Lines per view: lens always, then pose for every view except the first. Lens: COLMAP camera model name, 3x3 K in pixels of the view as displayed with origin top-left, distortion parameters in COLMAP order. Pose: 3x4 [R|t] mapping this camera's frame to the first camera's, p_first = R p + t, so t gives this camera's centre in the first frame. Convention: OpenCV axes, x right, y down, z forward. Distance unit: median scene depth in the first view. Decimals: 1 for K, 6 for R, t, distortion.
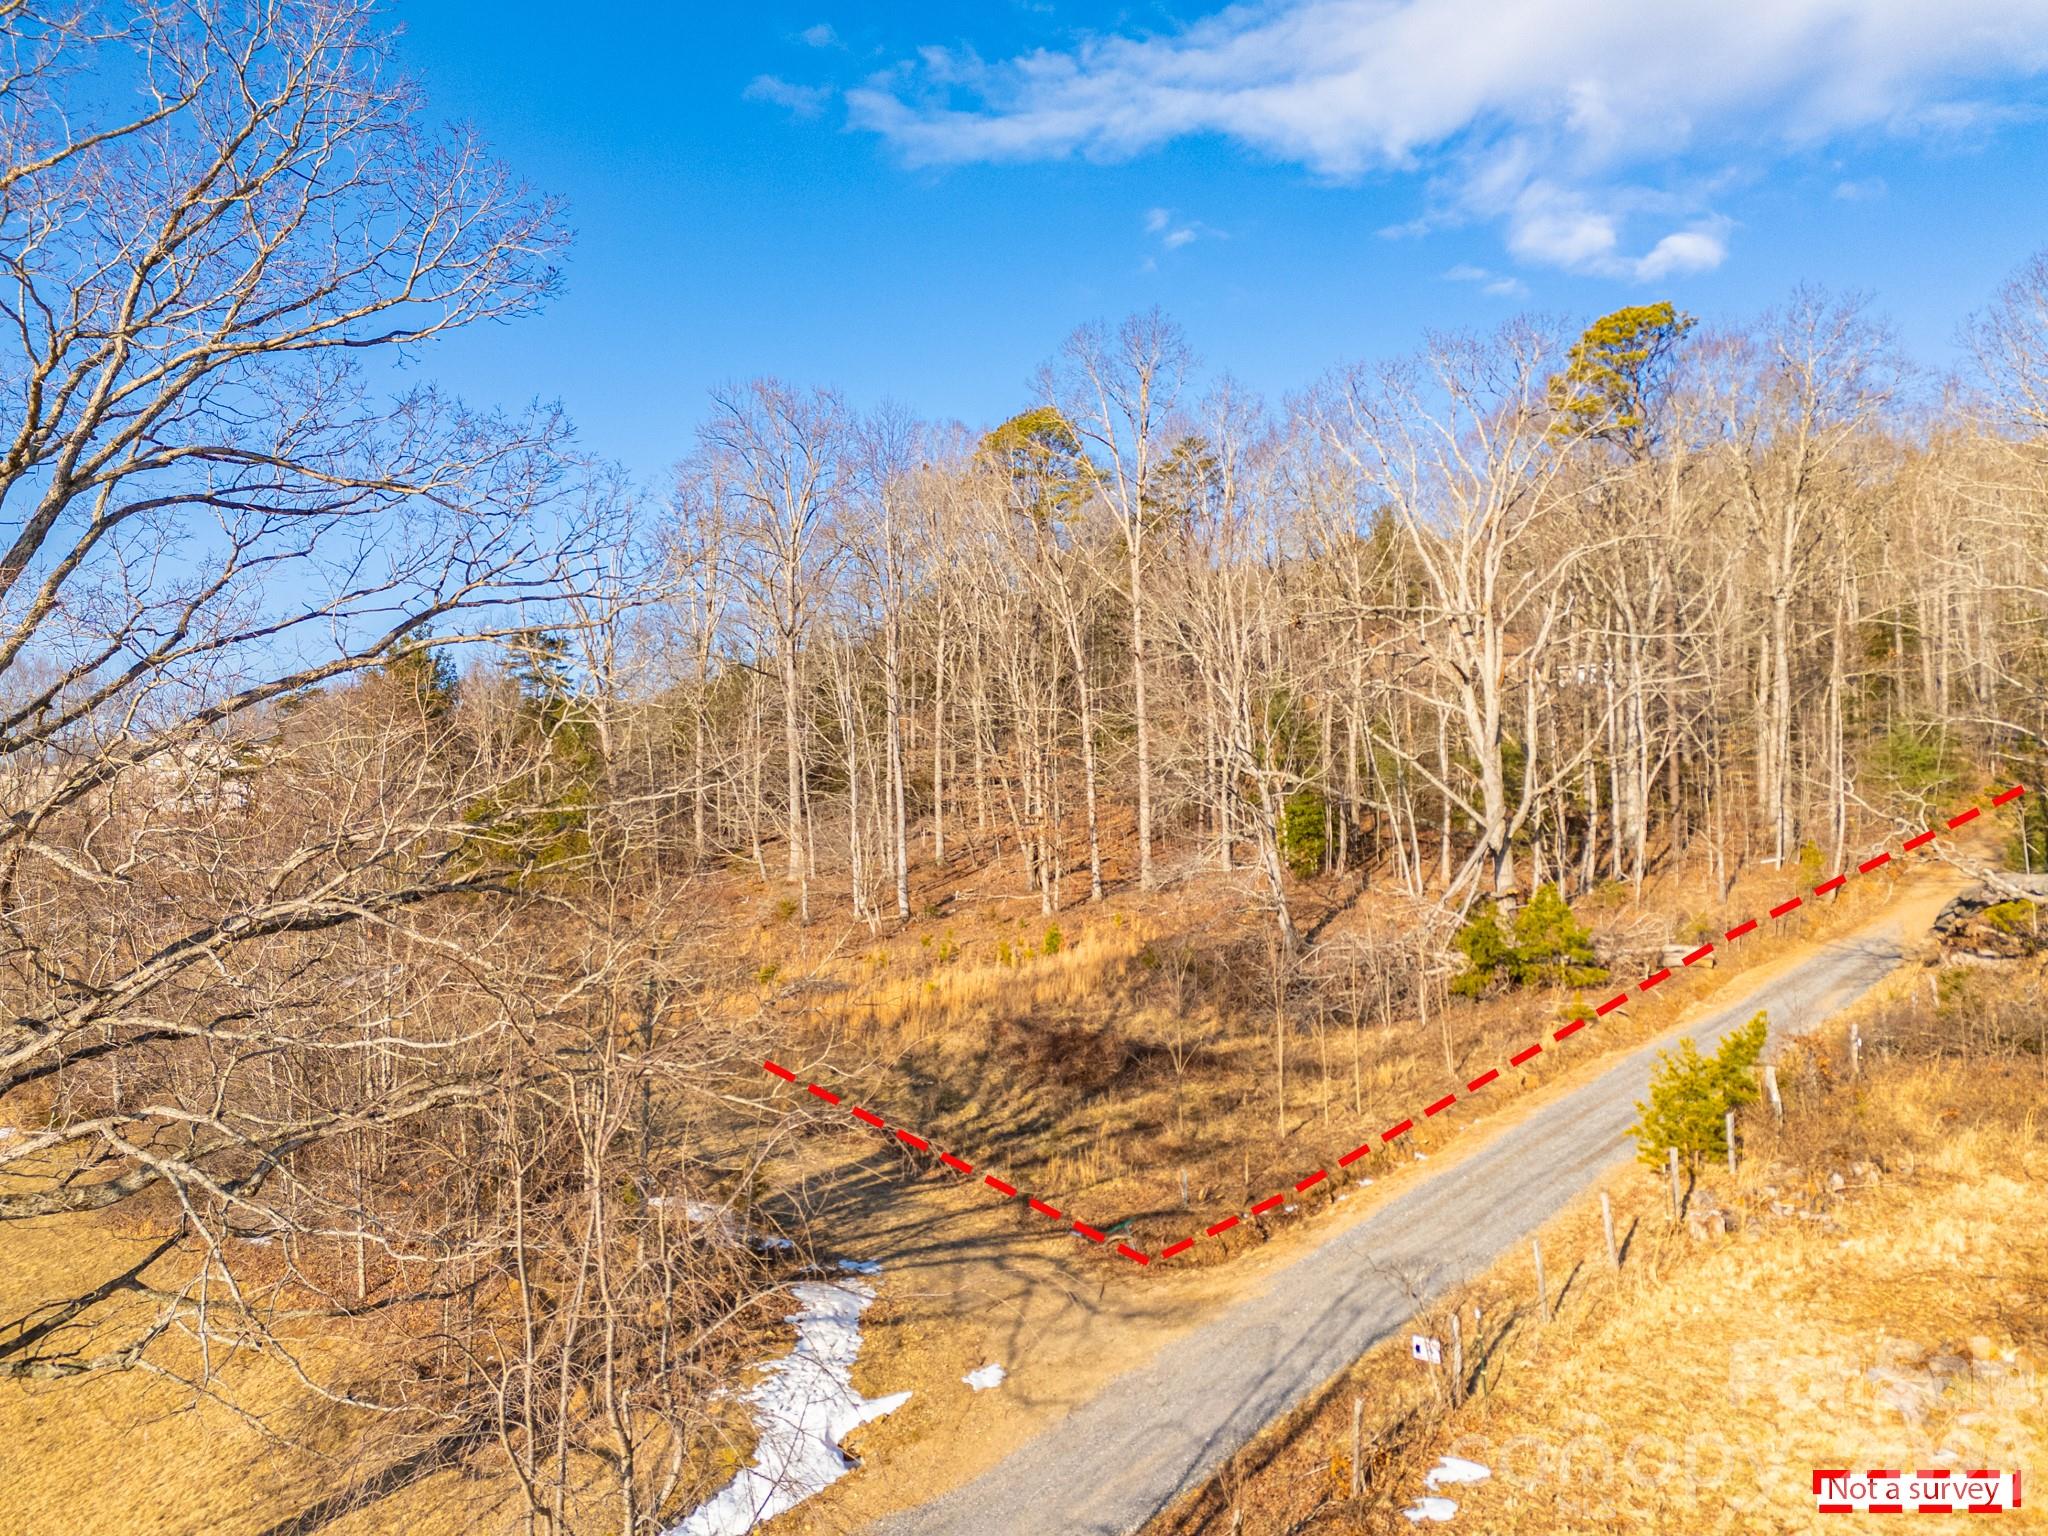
lens RADIAL K [[1496.4, 0, 1024.9], [0, 1496.4, 763.0], [0, 0, 1]] dist [0.082612, -0.071419]
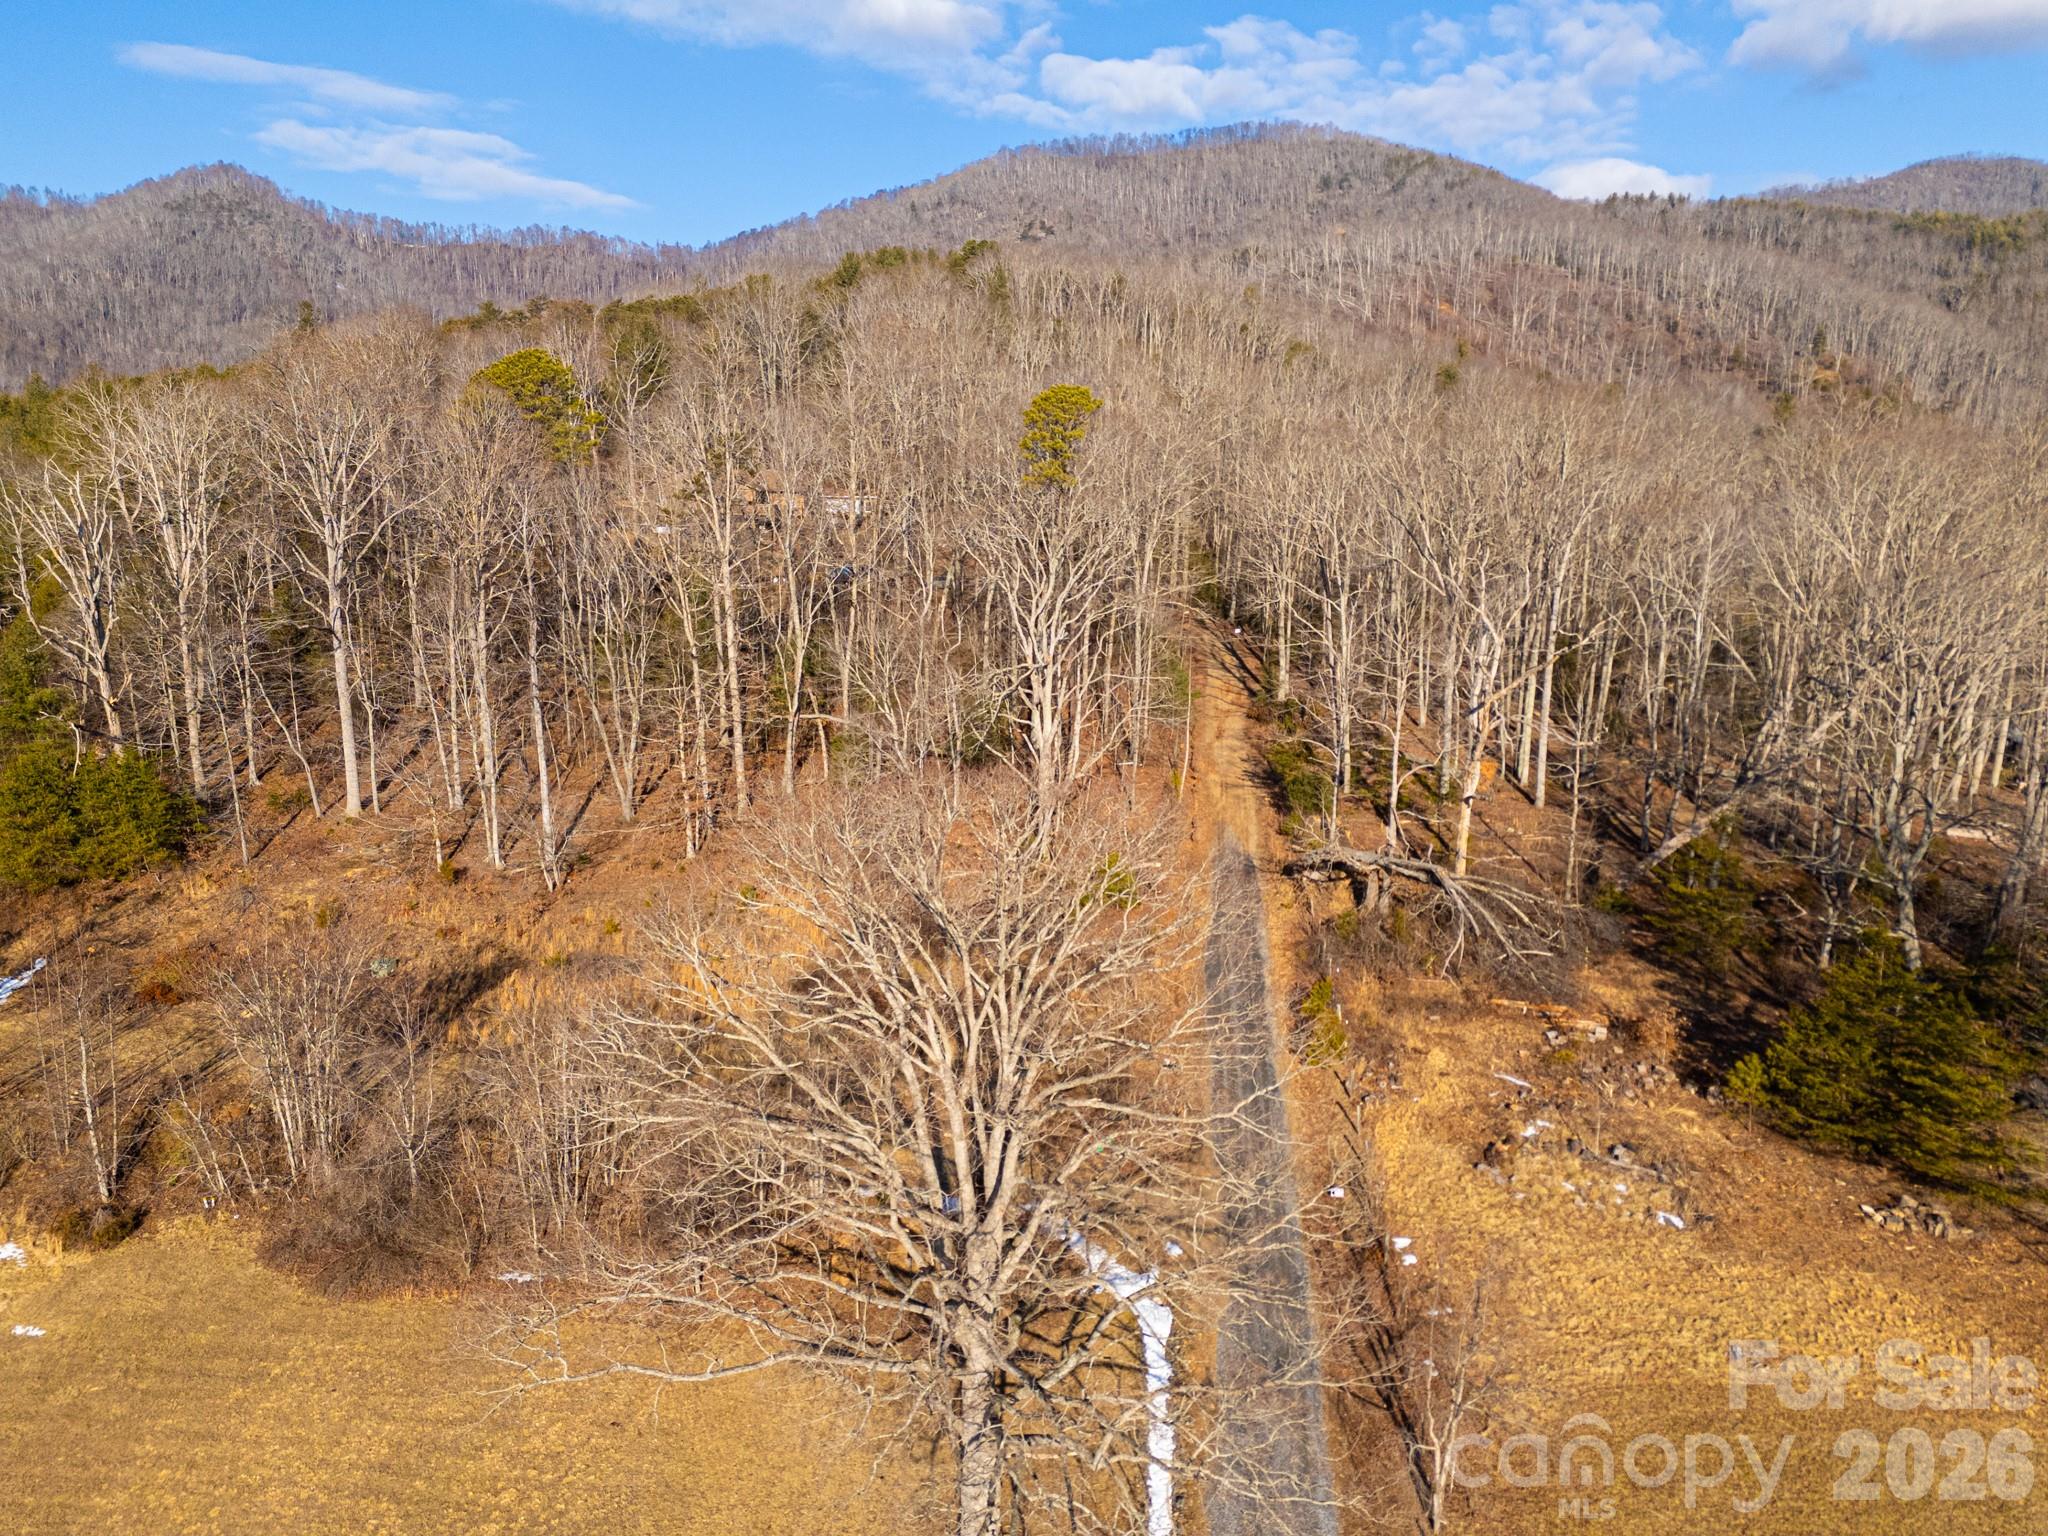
lens RADIAL K [[1496.4, 0, 1035.4], [0, 1496.4, 761.4], [0, 0, 1]] dist [0.082612, -0.071419]
pose [[0.806442, -0.098796, 0.583001, -0.611645], [-0.035750, 0.975993, 0.214846, -0.332391], [-0.590231, -0.194103, 0.783550, -0.209728]]
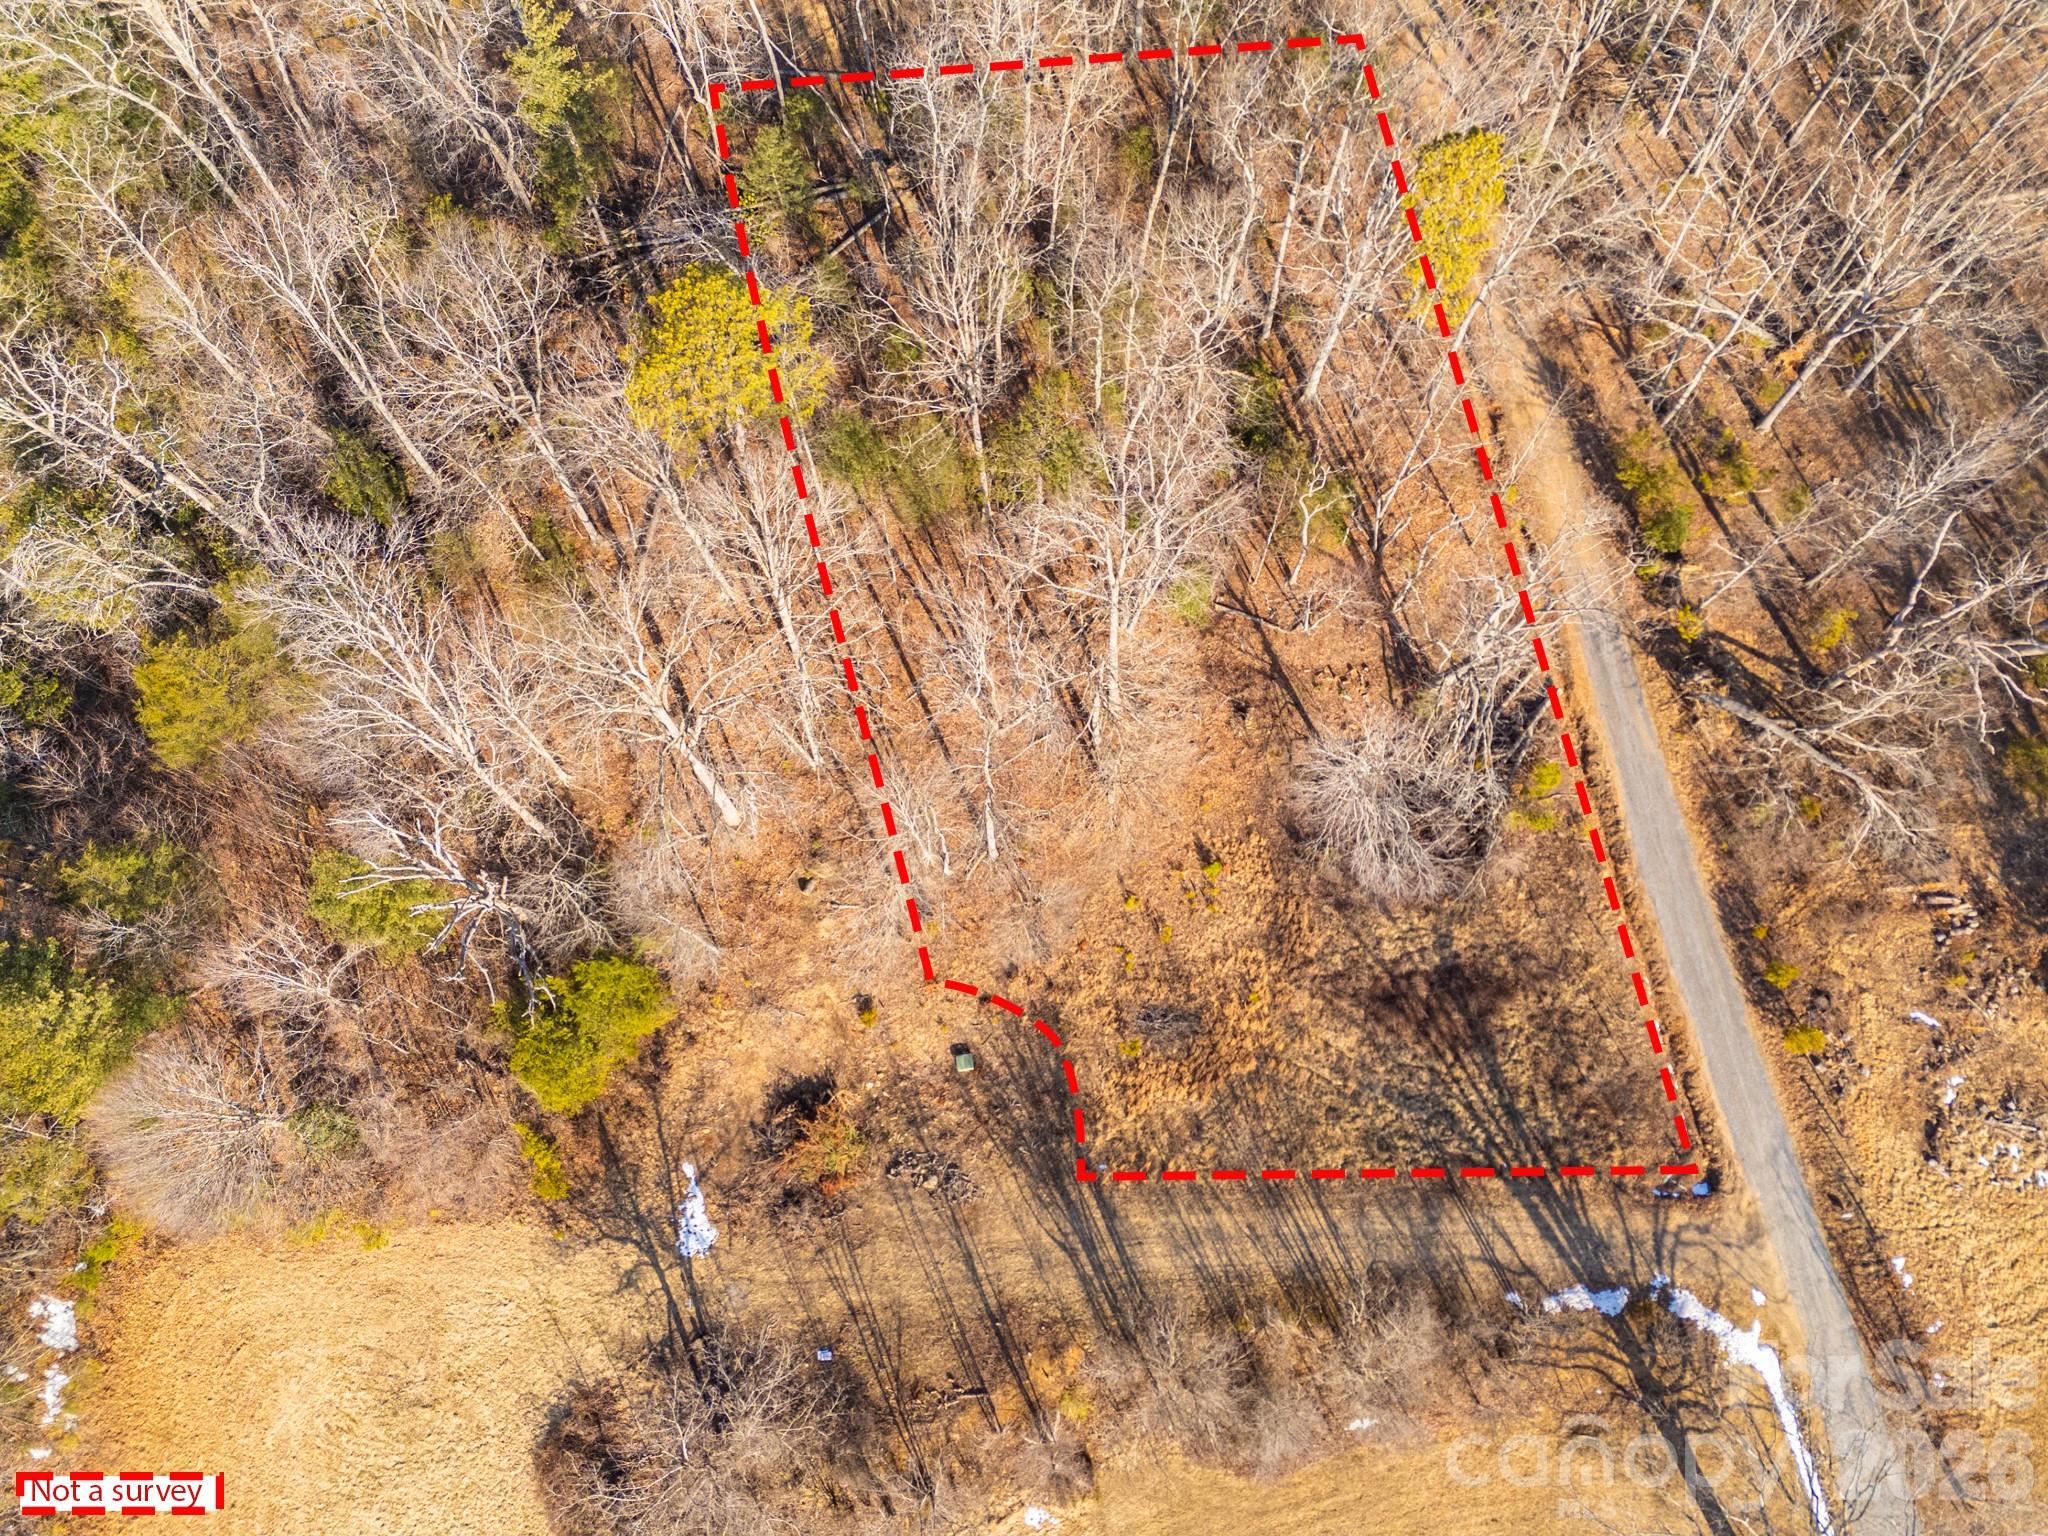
lens RADIAL K [[1496.4, 0, 1030.8], [0, 1496.4, 763.1], [0, 0, 1]] dist [0.082612, -0.071419]
pose [[0.584460, -0.765260, 0.269785, -0.441131], [-0.024214, 0.315887, 0.948488, -1.430988], [-0.811061, -0.560885, 0.166093, 1.070202]]
